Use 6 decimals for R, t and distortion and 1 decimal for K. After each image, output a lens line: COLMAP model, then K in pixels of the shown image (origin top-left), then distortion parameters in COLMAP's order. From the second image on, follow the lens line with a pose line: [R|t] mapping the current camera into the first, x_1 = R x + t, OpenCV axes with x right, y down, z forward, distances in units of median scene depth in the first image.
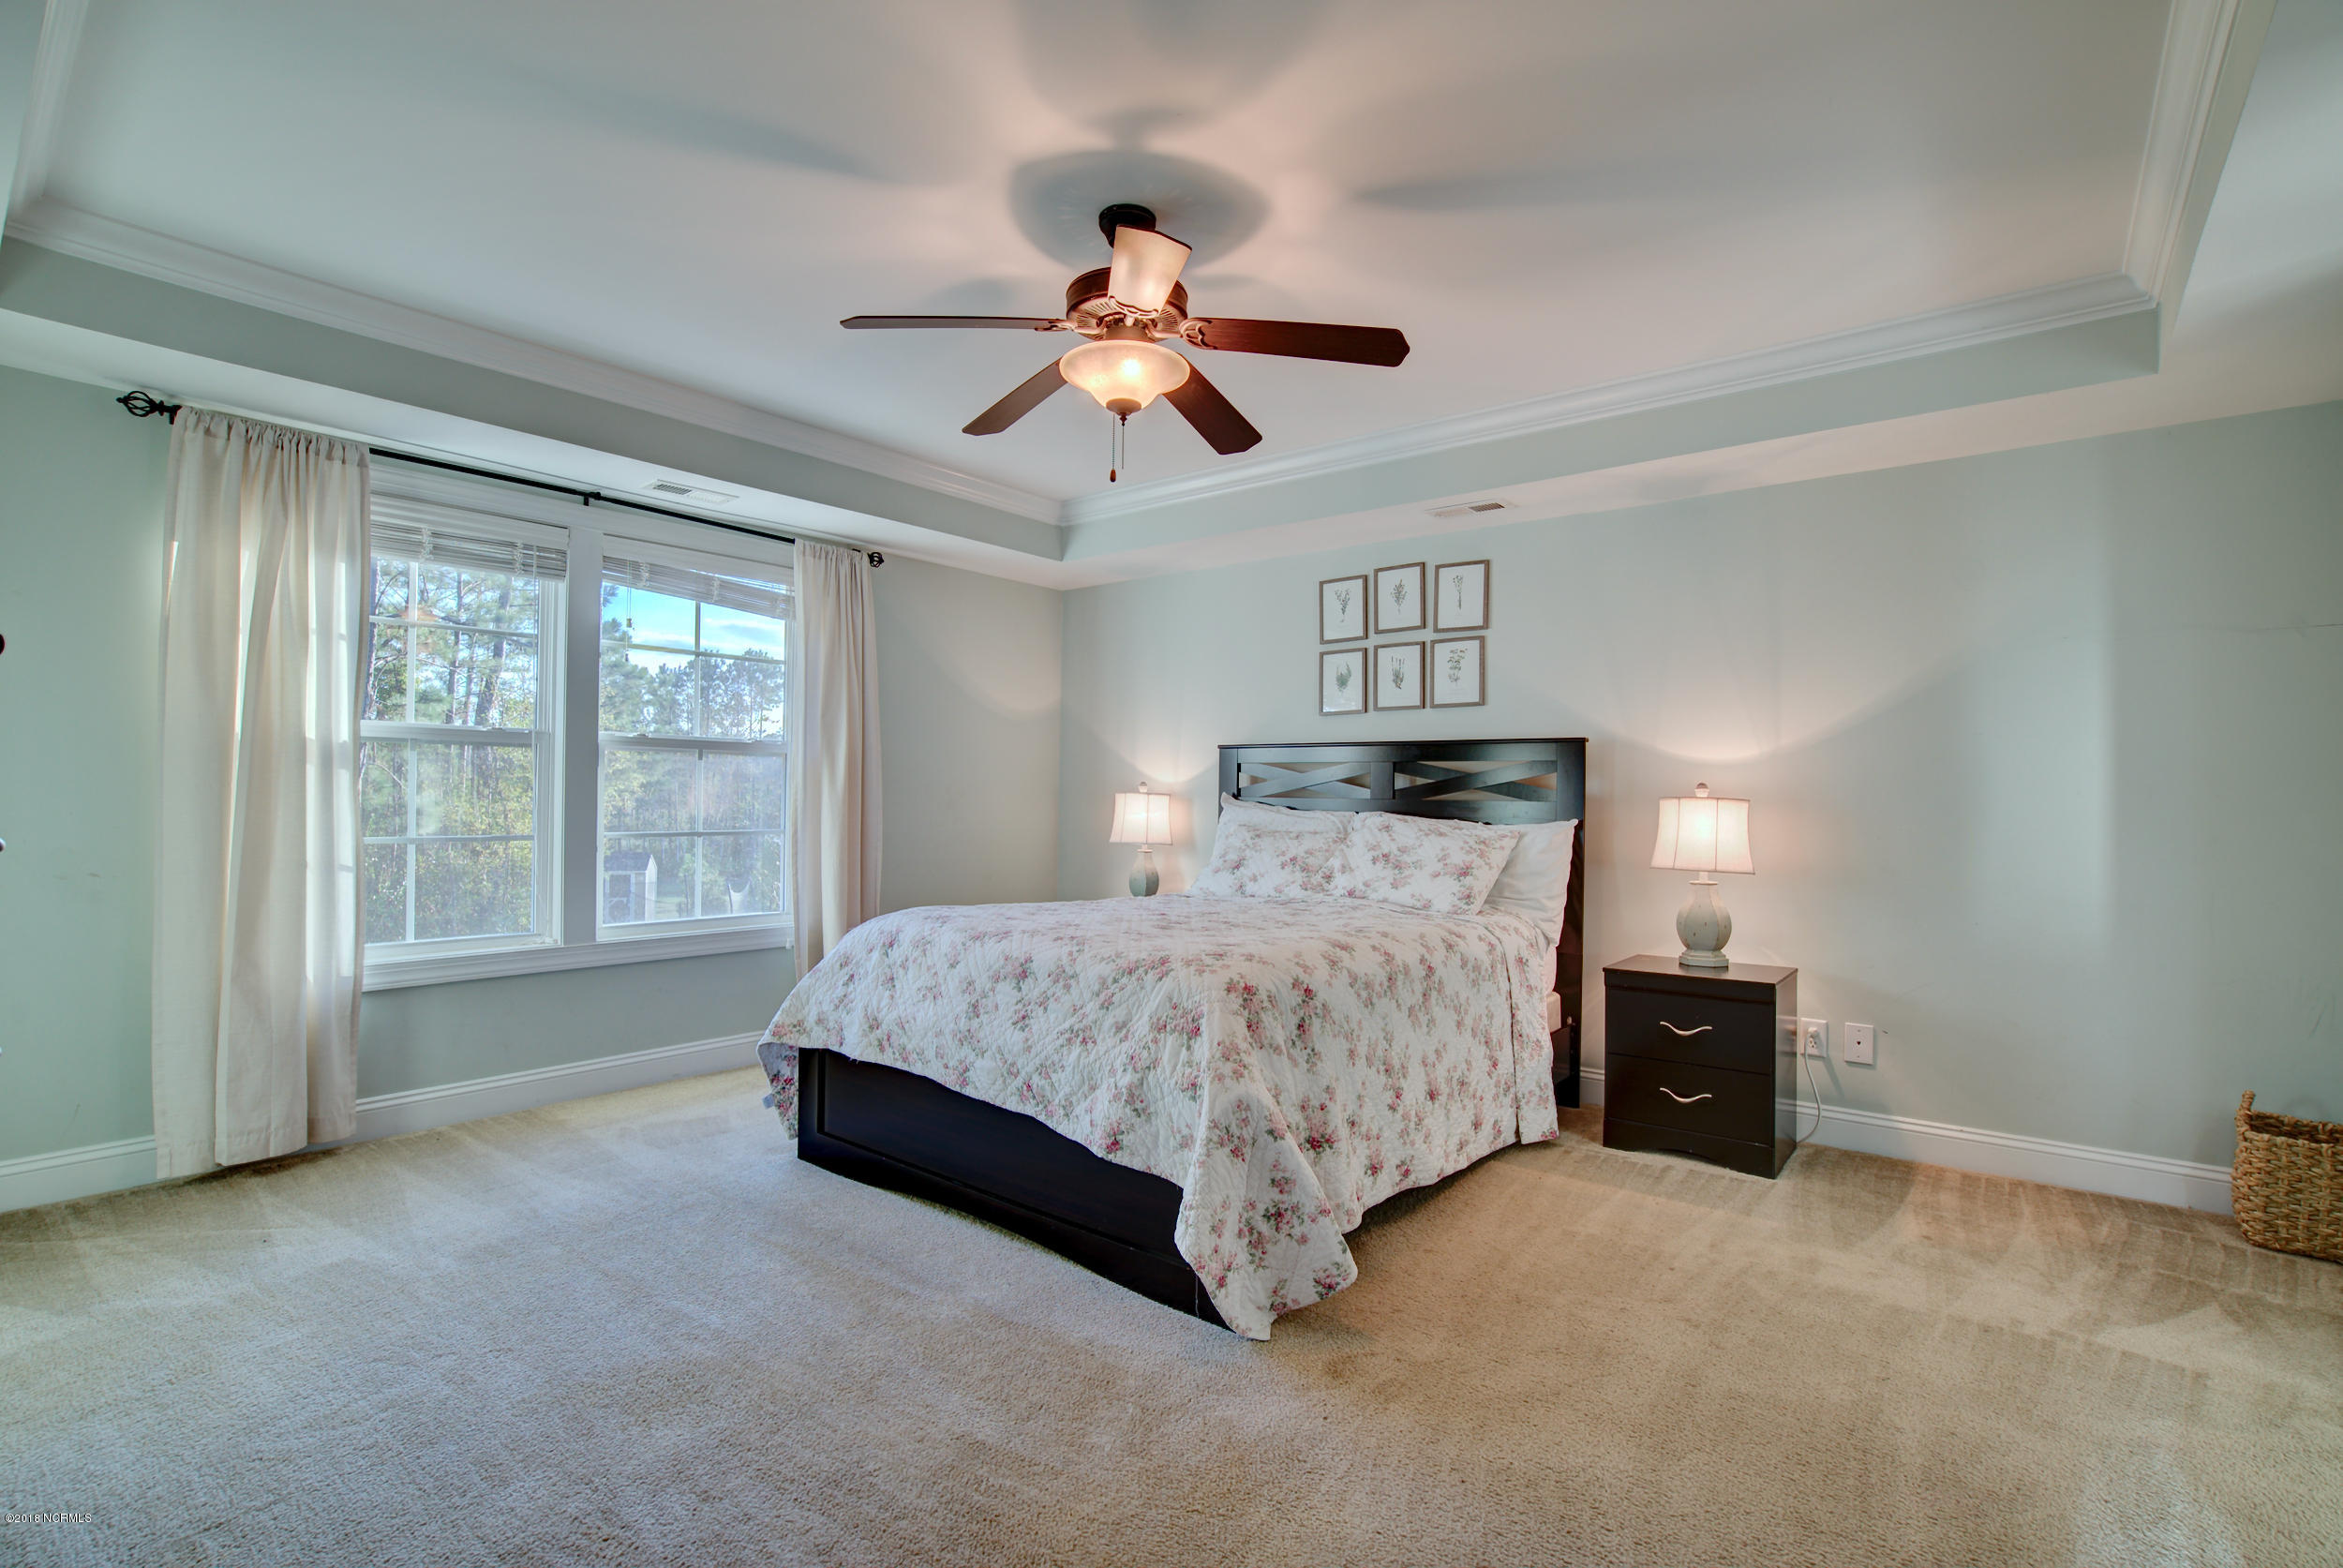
lens RADIAL K [[1078.8, 0, 1171.5], [0, 1078.8, 784.0], [0, 0, 1]] dist [-0.056317, 0.021505]
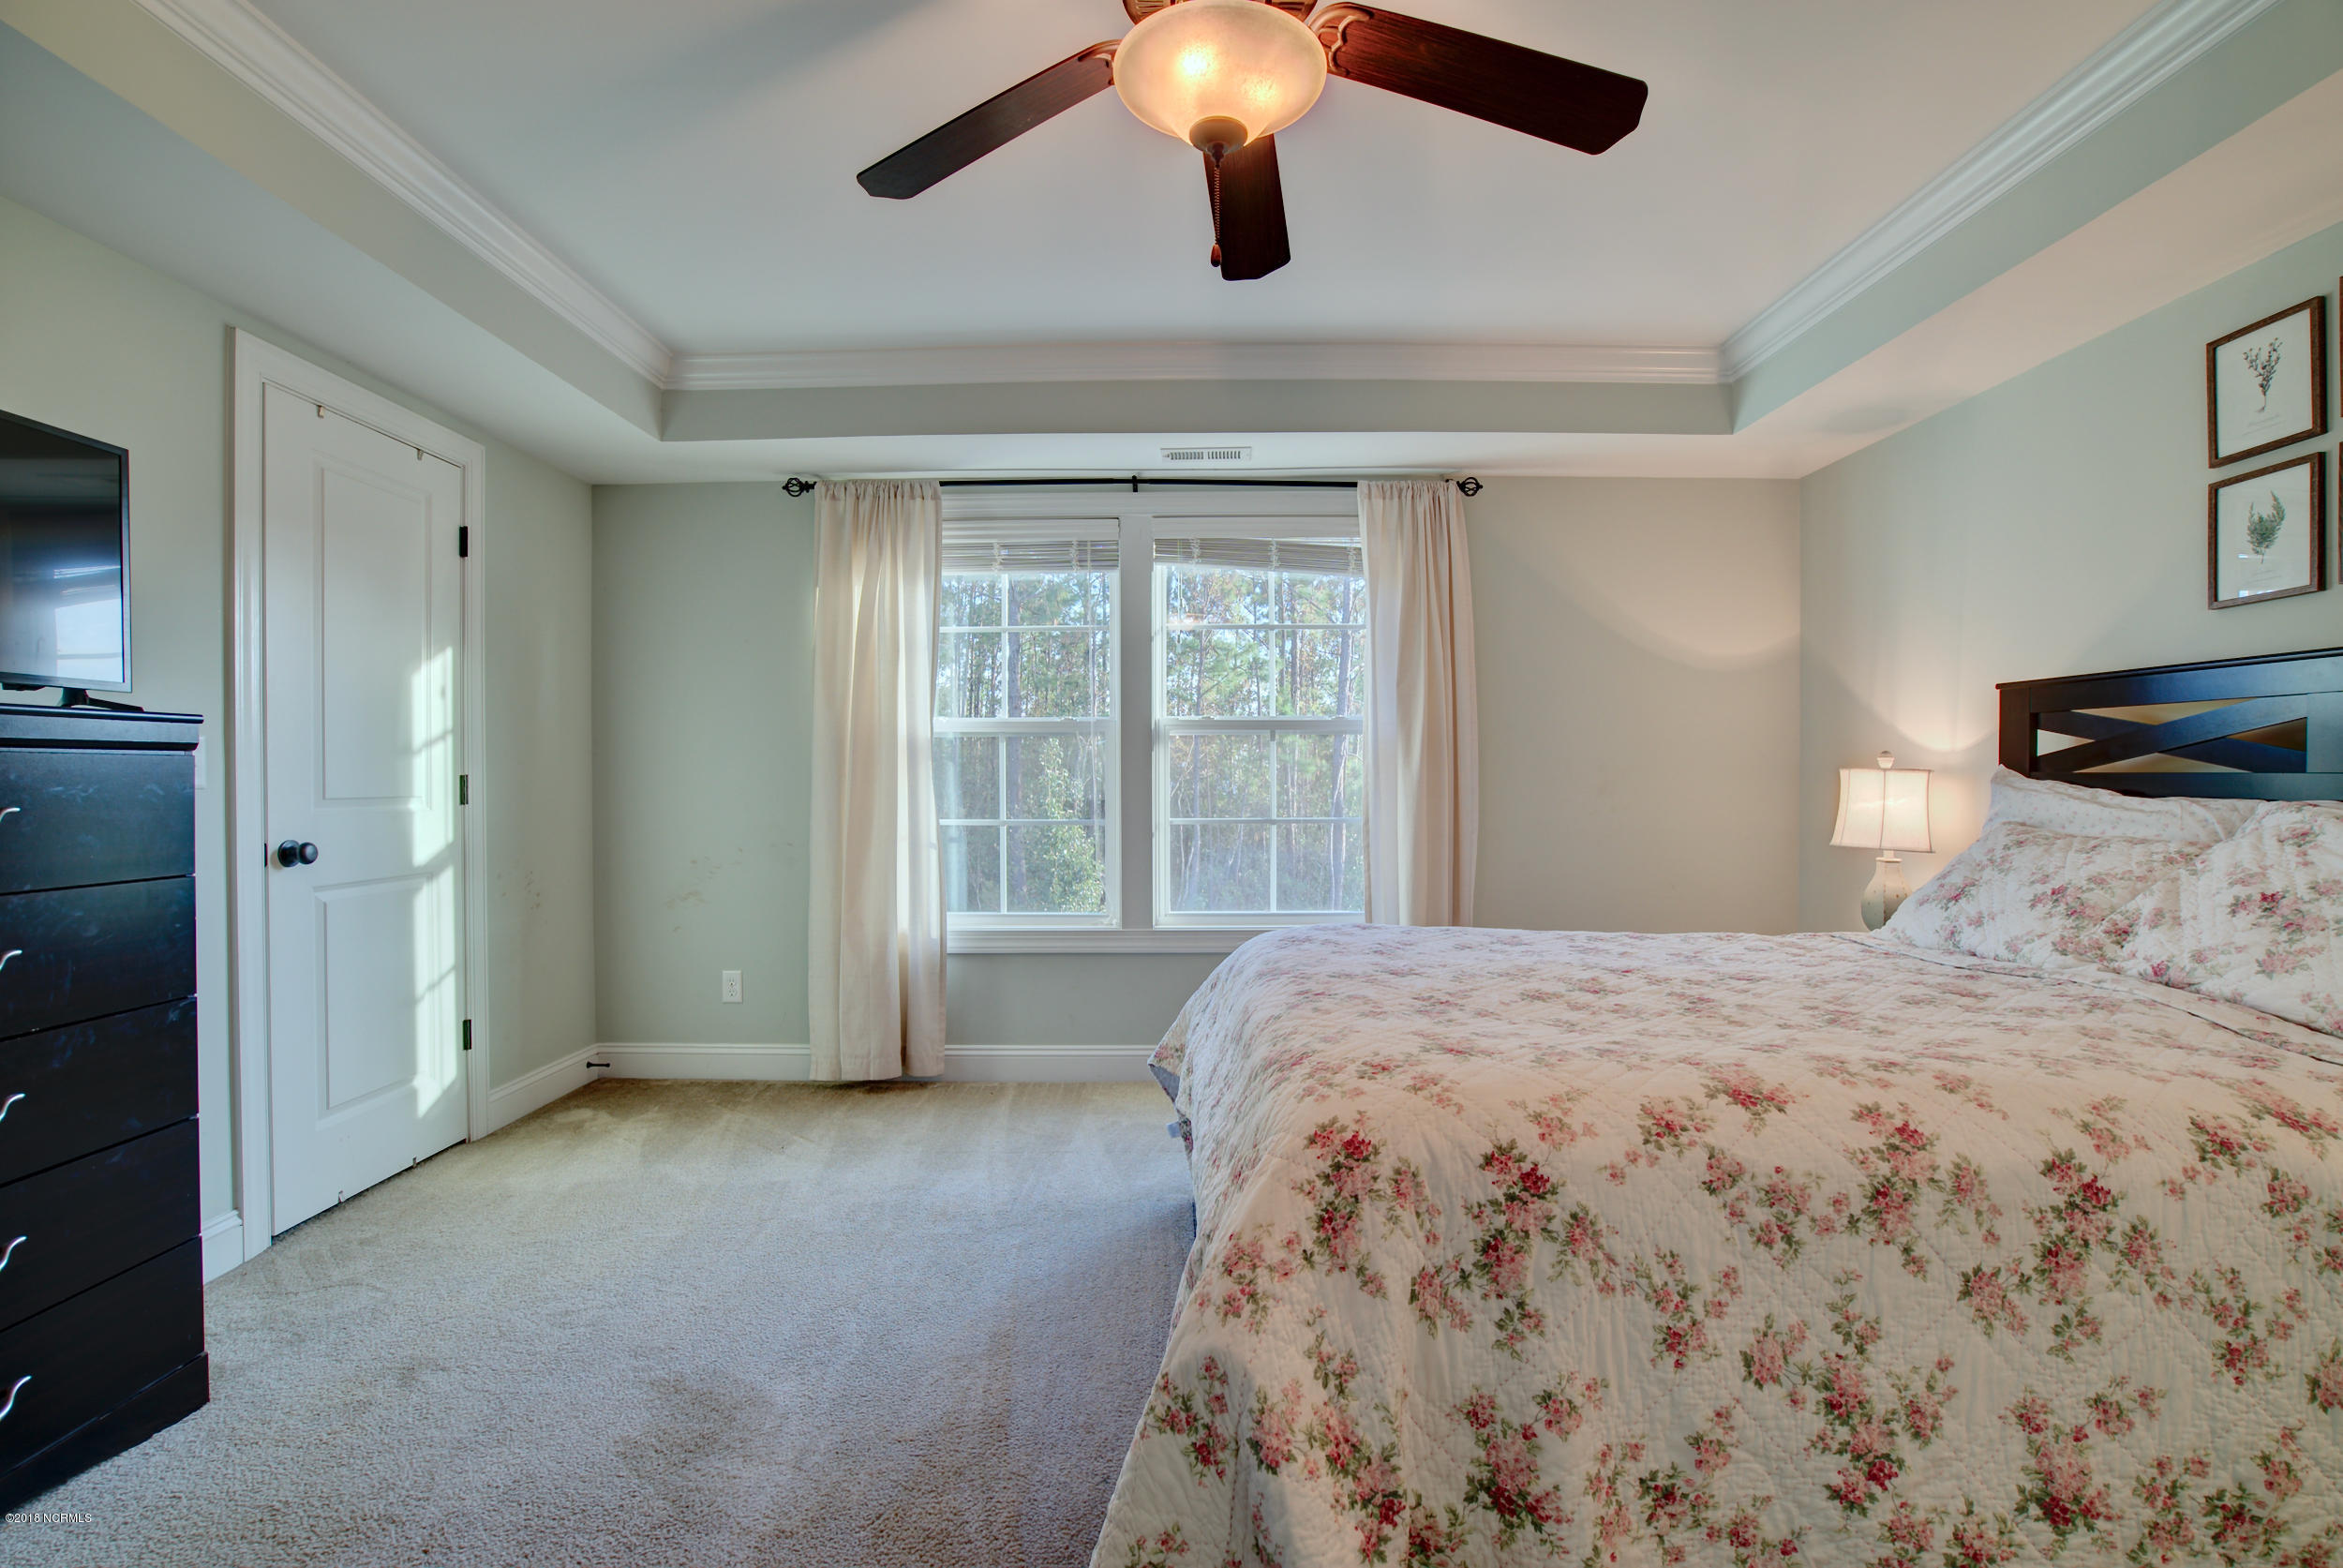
lens RADIAL K [[1078.8, 0, 1171.5], [0, 1078.8, 784.0], [0, 0, 1]] dist [-0.056317, 0.021505]
pose [[0.625981, -0.006820, -0.779809, 0.282210], [0.019013, 0.999798, 0.006518, 0.007948], [0.779607, -0.018907, 0.625984, 0.414660]]
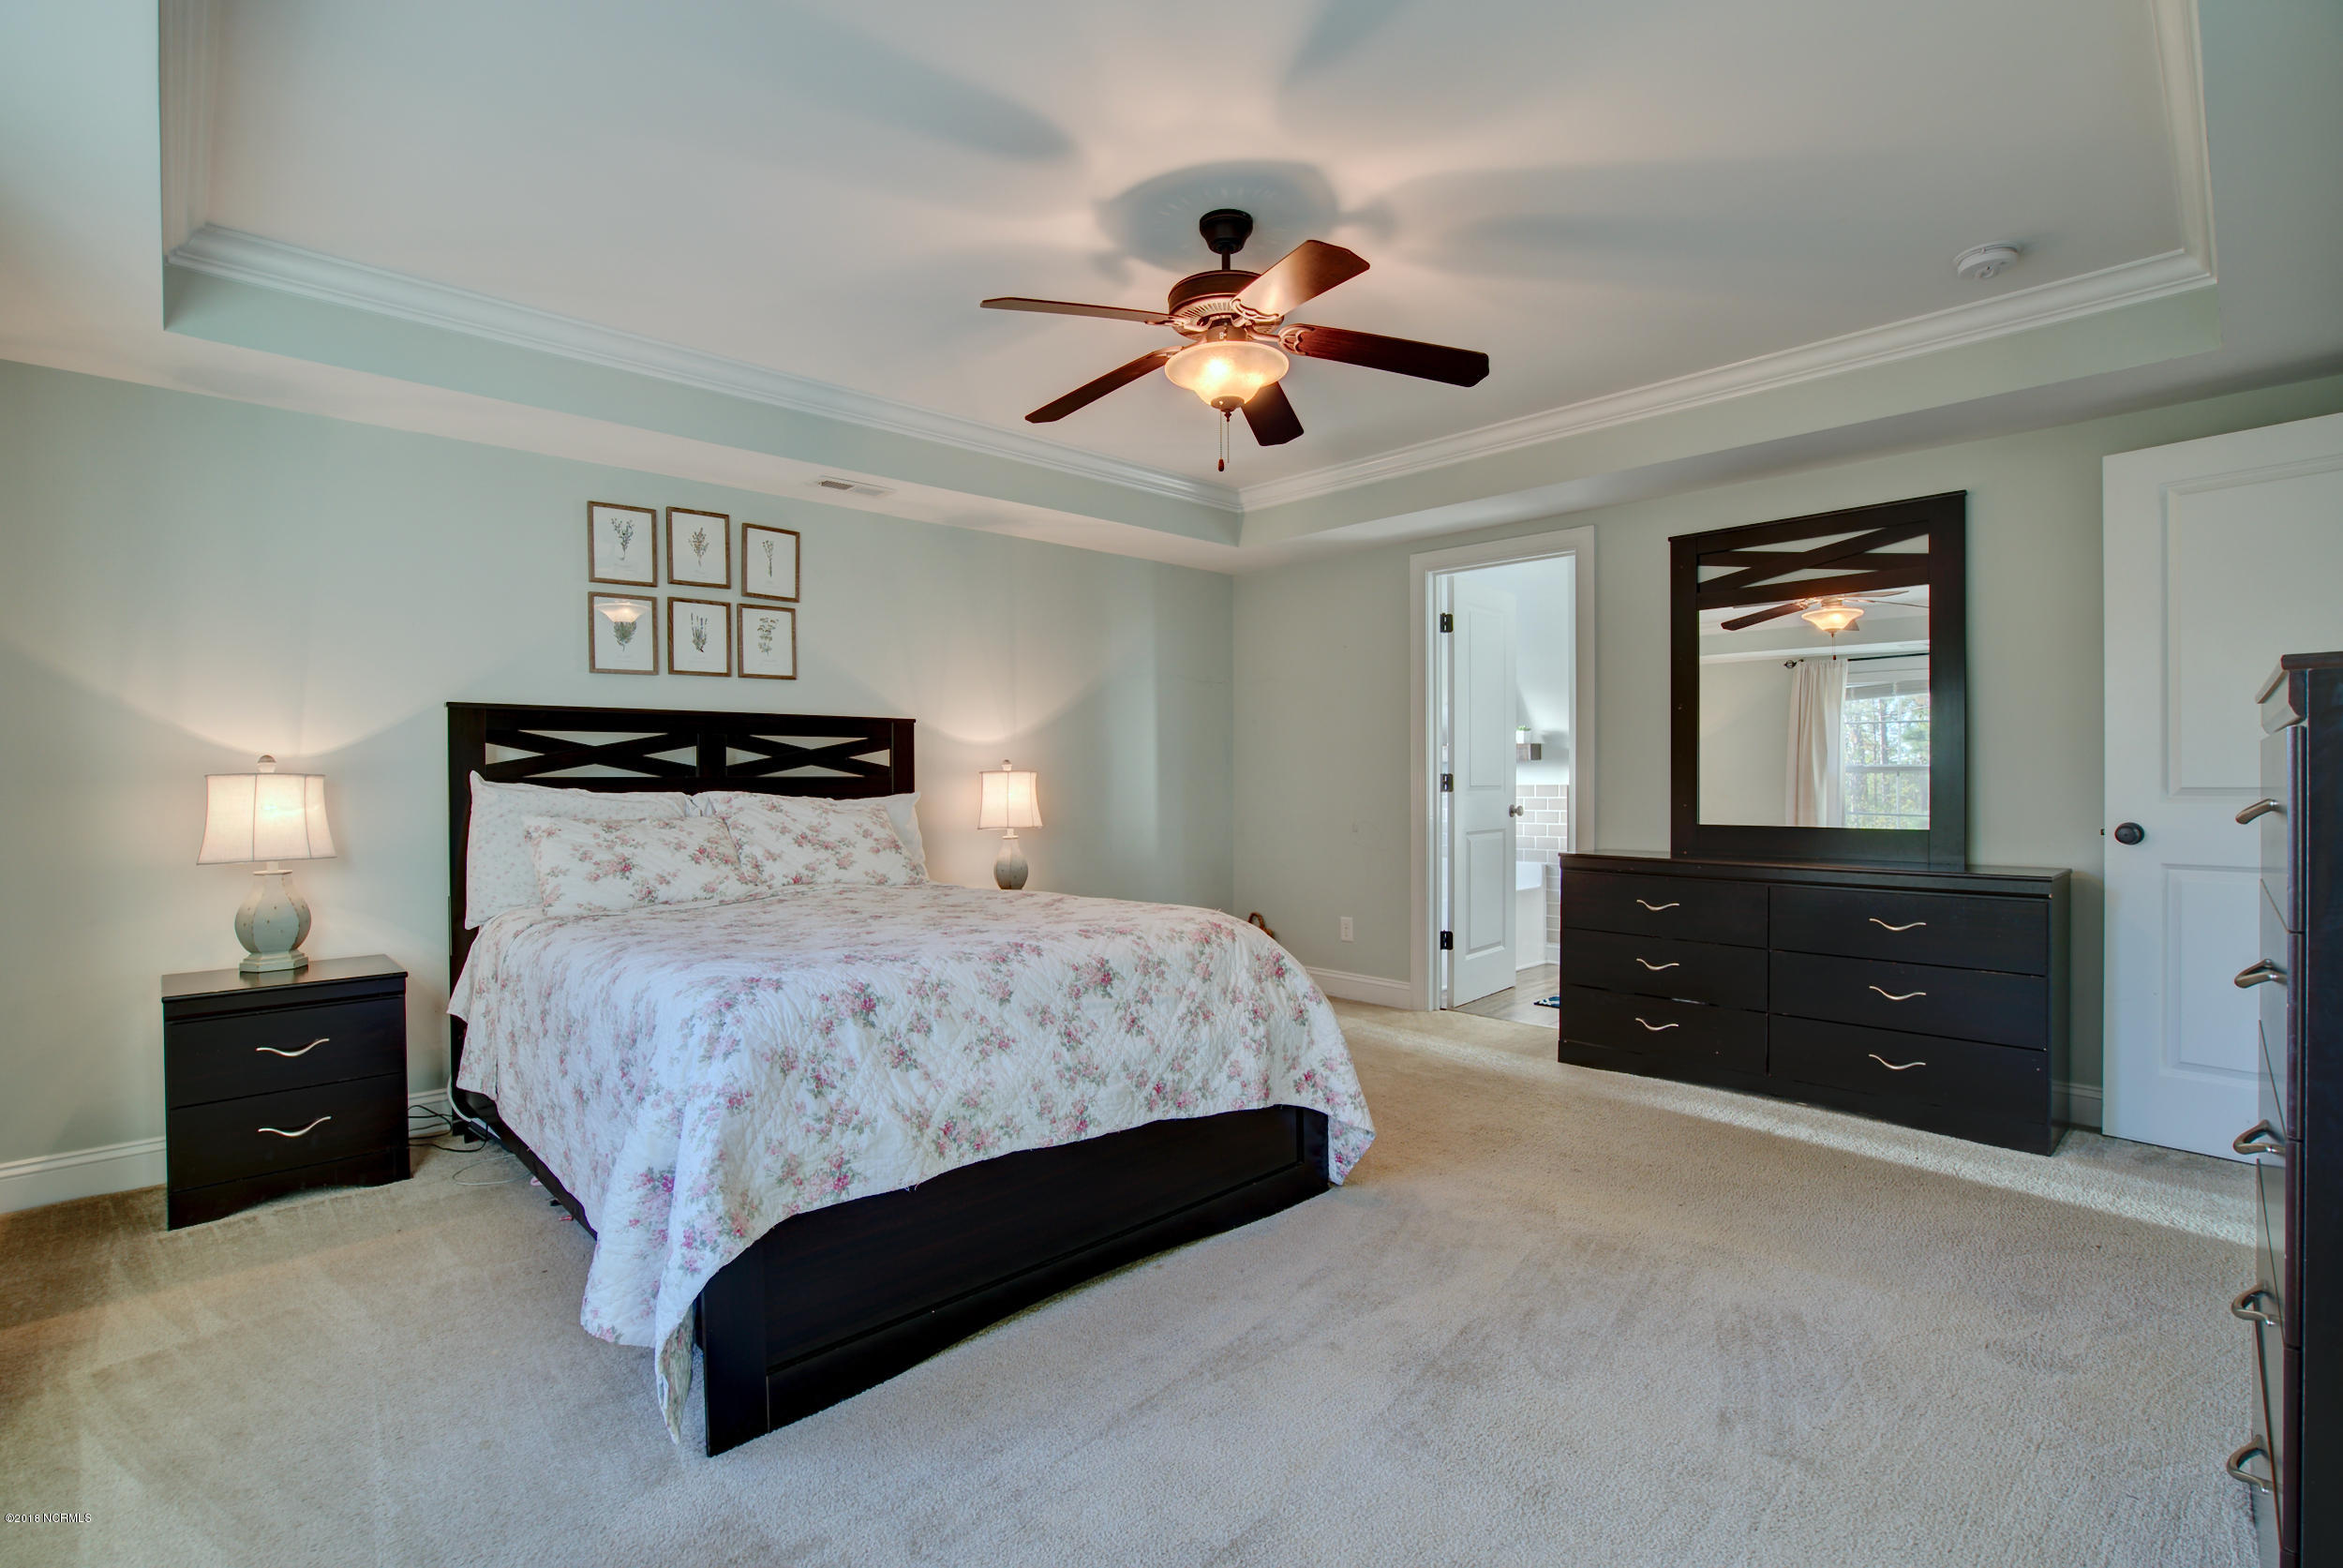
lens RADIAL K [[1074.8, 0, 1157.8], [0, 1074.8, 778.4], [0, 0, 1]] dist [-0.032459, 0.000117]
pose [[0.136029, -0.016847, 0.990562, -0.766180], [-0.005038, 0.999831, 0.017696, -0.002307], [-0.990692, -0.007398, 0.135921, 0.641603]]
